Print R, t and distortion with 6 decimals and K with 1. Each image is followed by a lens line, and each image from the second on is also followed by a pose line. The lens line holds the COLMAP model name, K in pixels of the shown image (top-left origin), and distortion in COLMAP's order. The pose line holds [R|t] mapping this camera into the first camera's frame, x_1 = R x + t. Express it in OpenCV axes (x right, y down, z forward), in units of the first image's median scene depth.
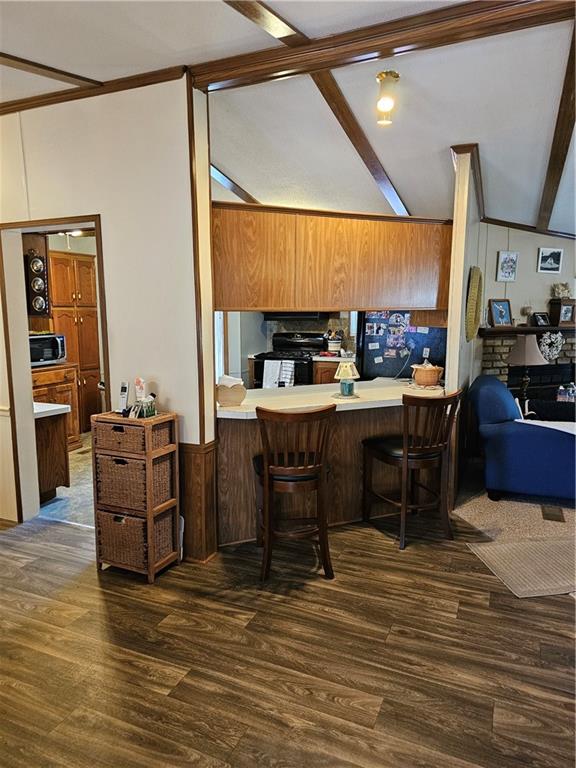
lens RADIAL K [[520.7, 0, 288.0], [0, 520.7, 384.0], [0, 0, 1]] dist [0.061791, -0.003546]
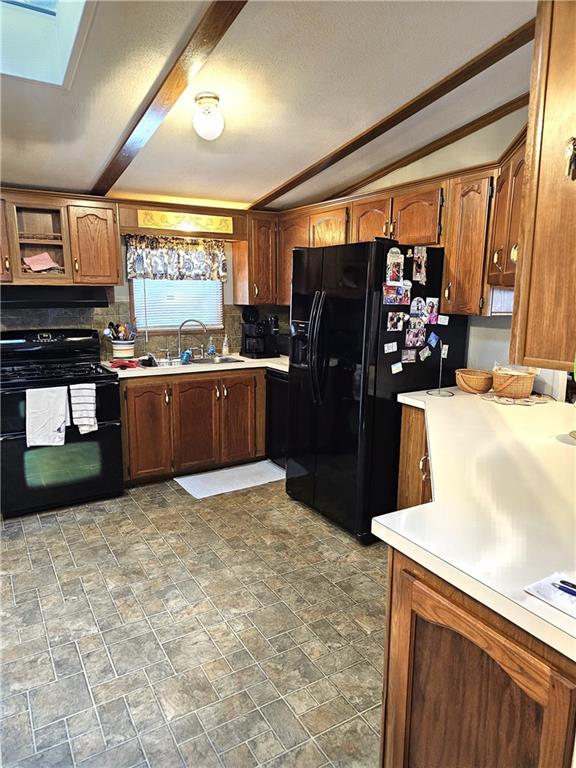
lens RADIAL K [[520.7, 0, 288.0], [0, 520.7, 384.0], [0, 0, 1]] dist [0.061791, -0.003546]
pose [[0.569008, -0.144903, 0.809464, -0.451467], [0.108774, 0.988966, 0.100574, -0.109943], [-0.815106, 0.030821, 0.578491, 0.746681]]
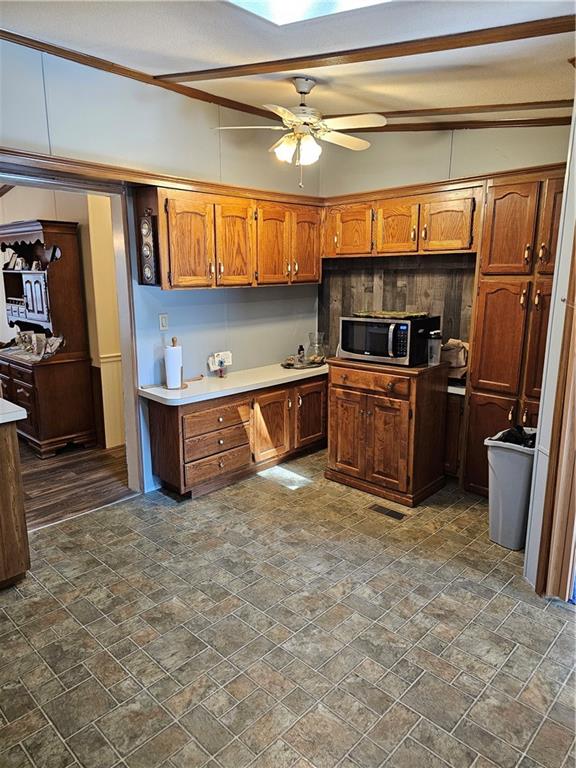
lens RADIAL K [[519.1, 0, 288.0], [0, 519.1, 384.0], [0, 0, 1]] dist [0.000050, -0.002591]
pose [[-0.342749, 0.194988, -0.918968, 0.232739], [-0.137256, 0.957331, 0.254320, -0.193673], [0.929346, 0.213302, -0.301361, 1.315356]]
